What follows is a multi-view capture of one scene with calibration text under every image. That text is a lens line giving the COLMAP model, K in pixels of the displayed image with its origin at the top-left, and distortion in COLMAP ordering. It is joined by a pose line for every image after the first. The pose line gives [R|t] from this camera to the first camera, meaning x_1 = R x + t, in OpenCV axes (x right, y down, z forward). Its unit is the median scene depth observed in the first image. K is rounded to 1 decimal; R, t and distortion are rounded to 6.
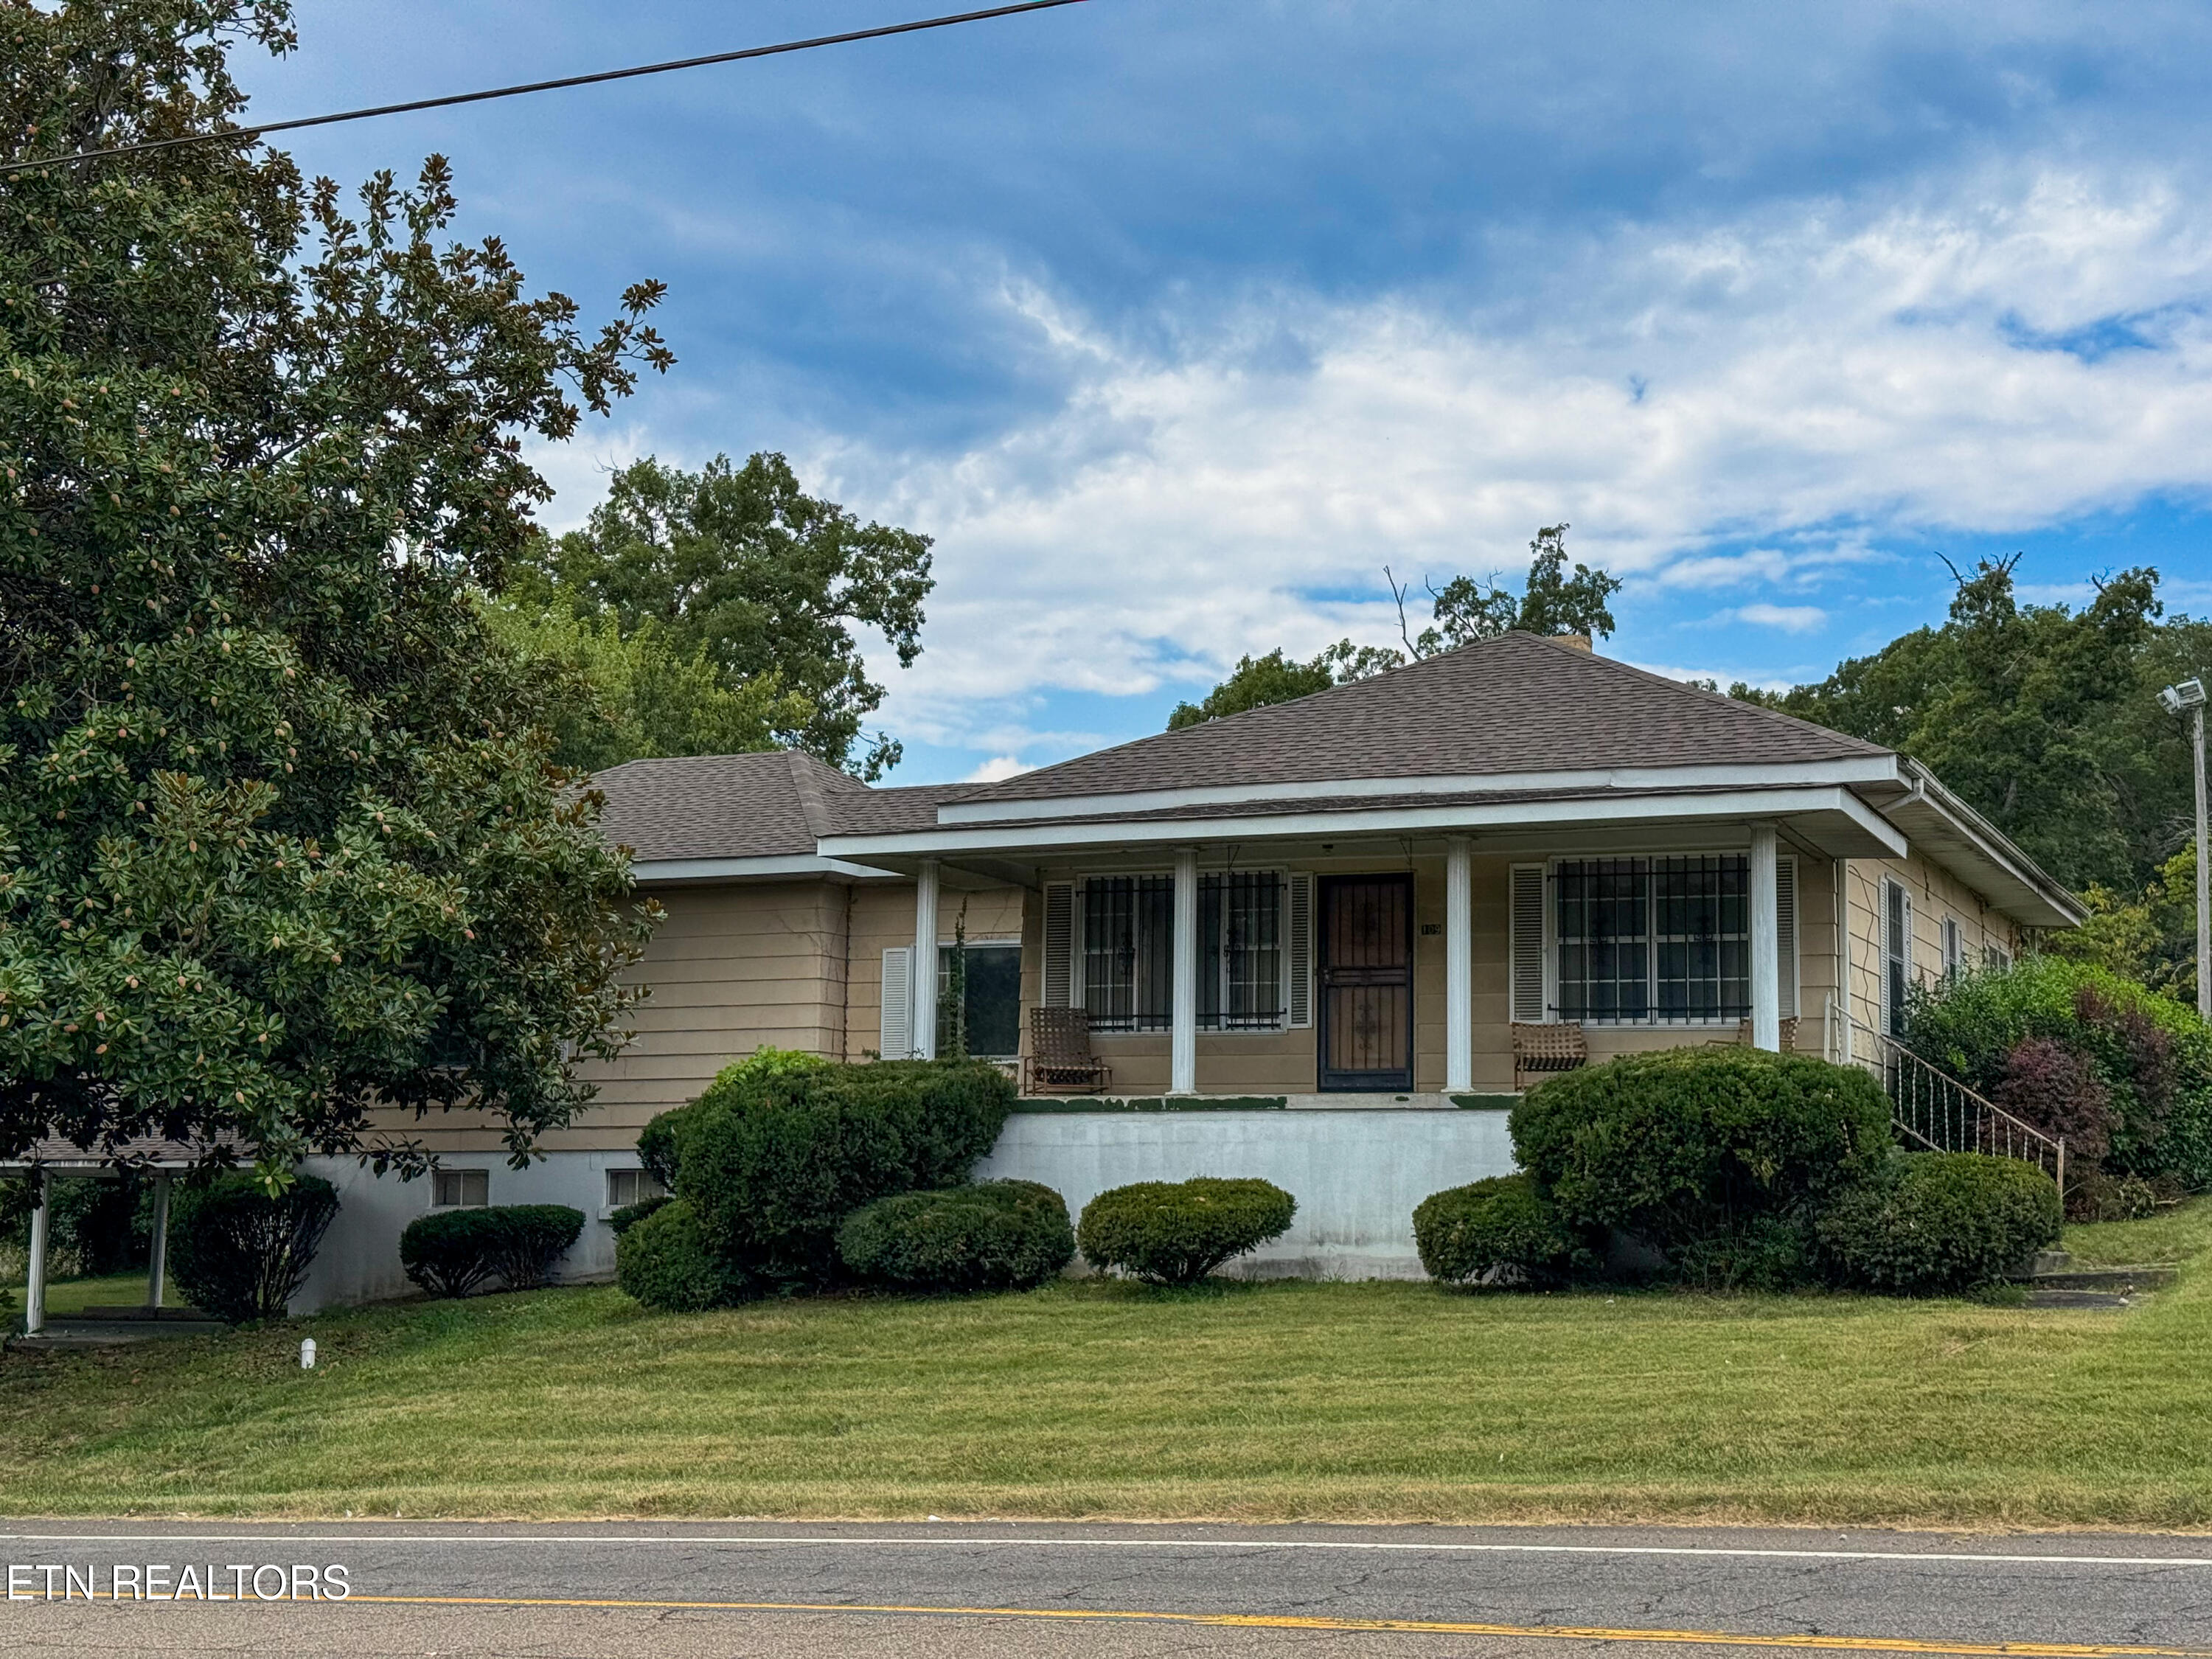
lens RADIAL K [[3183.0, 0, 1090.5], [0, 3183.0, 850.0], [0, 0, 1]] dist [0.057796, -0.110780]
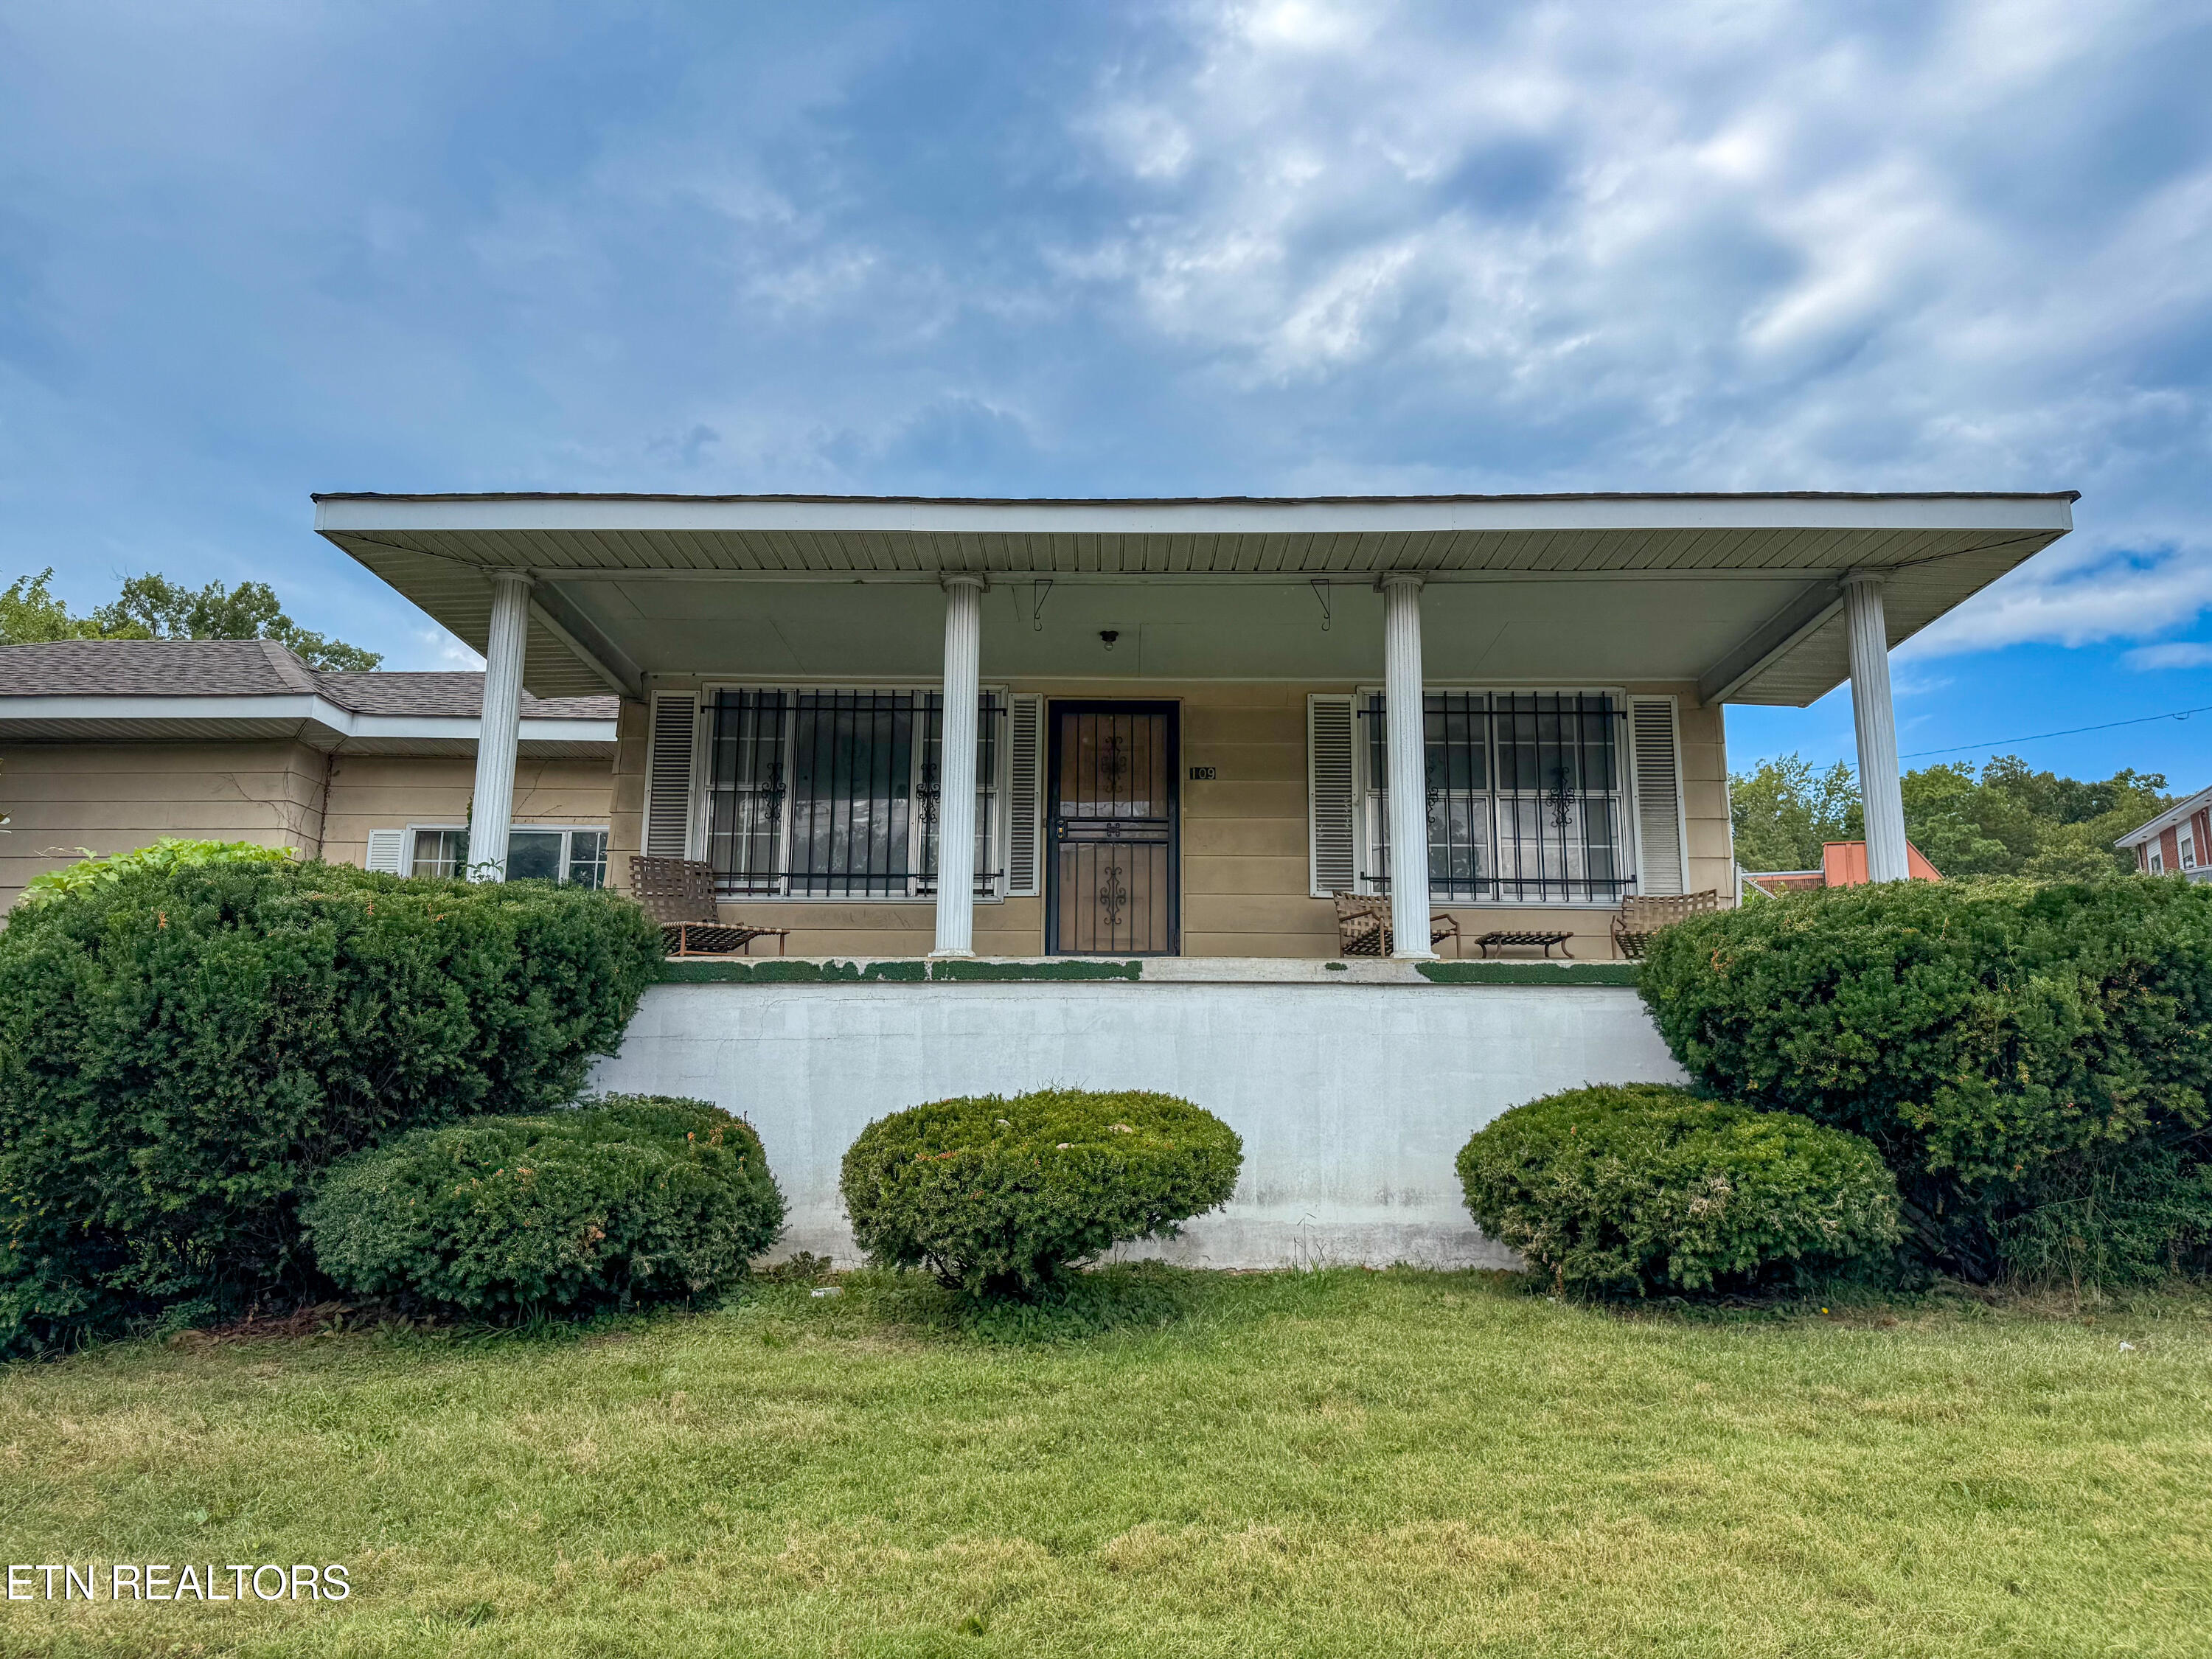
lens RADIAL K [[1548.0, 0, 1115.0], [0, 1548.0, 831.8], [0, 0, 1]] dist [0.135154, -0.227208]
pose [[0.916808, 0.074051, 0.392403, -0.063308], [-0.043304, 0.995297, -0.086650, 0.077620], [-0.396974, 0.062449, 0.915703, 0.710812]]
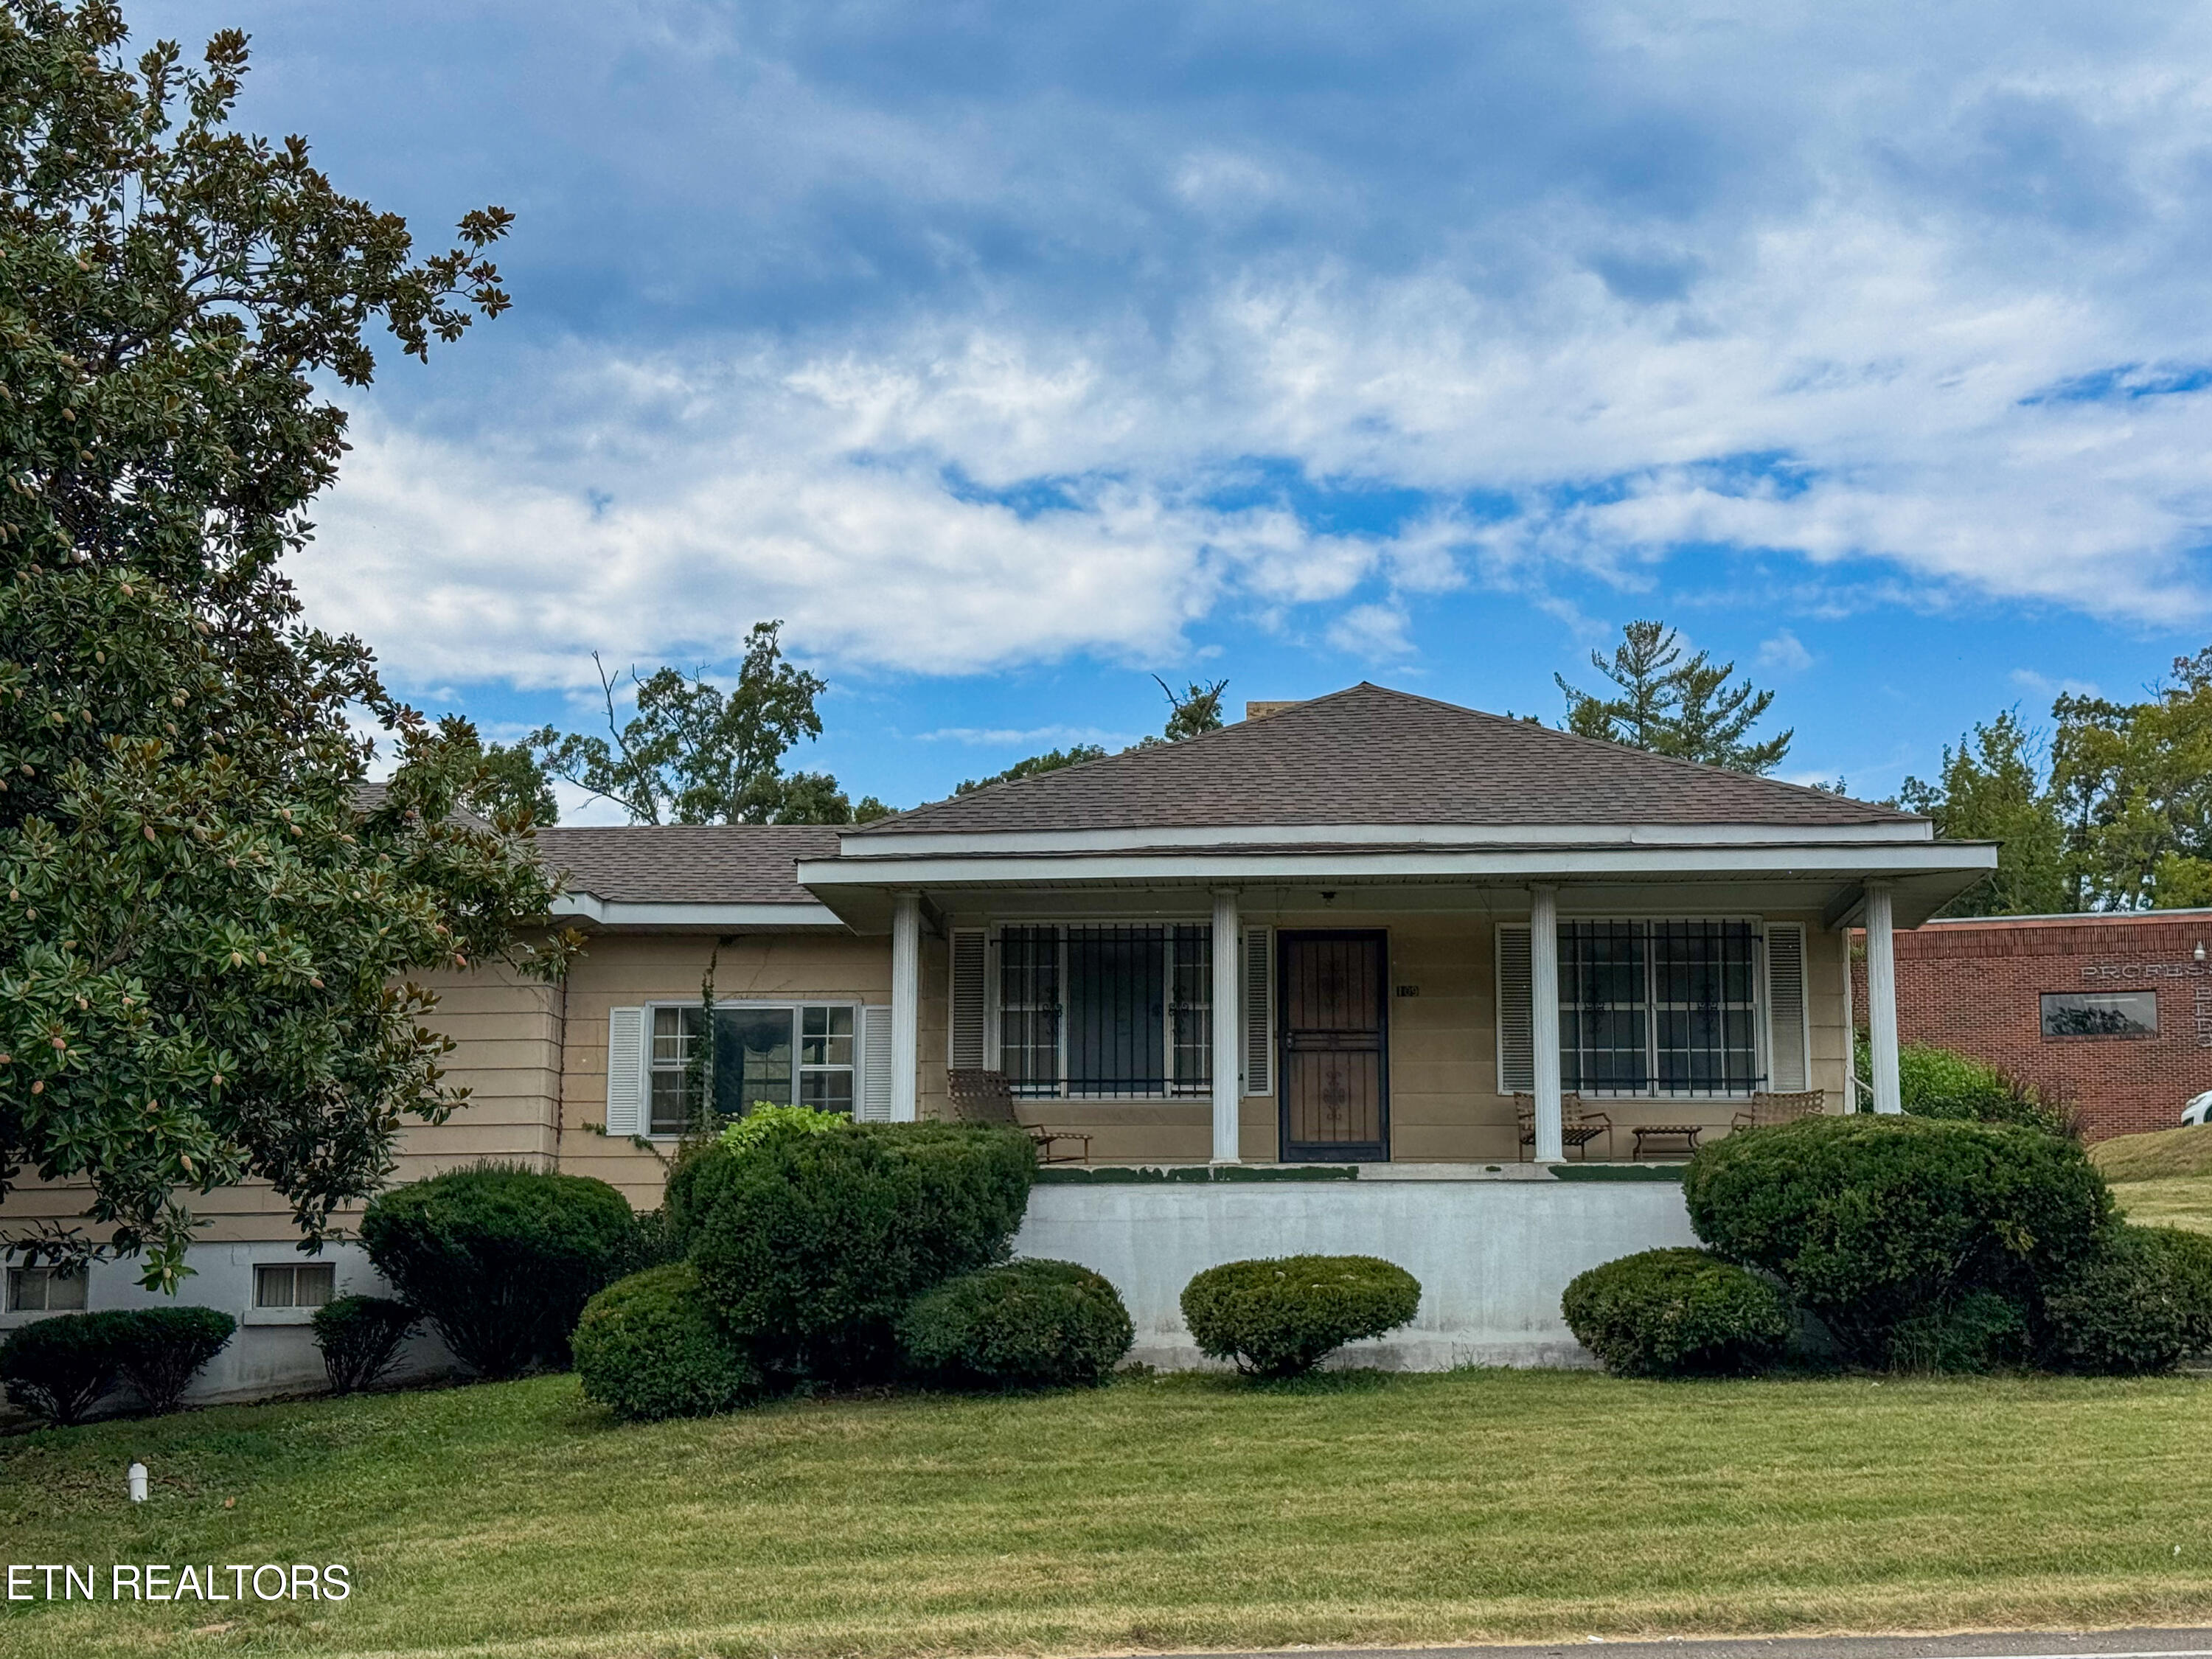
lens RADIAL K [[3219.0, 0, 1101.4], [0, 3219.0, 853.8], [0, 0, 1]] dist [0.221293, -0.875222]
pose [[0.940422, 0.042963, 0.337284, -0.315282], [-0.030162, 0.998615, -0.043105, 0.030131], [-0.338669, 0.030364, 0.940416, 0.156635]]
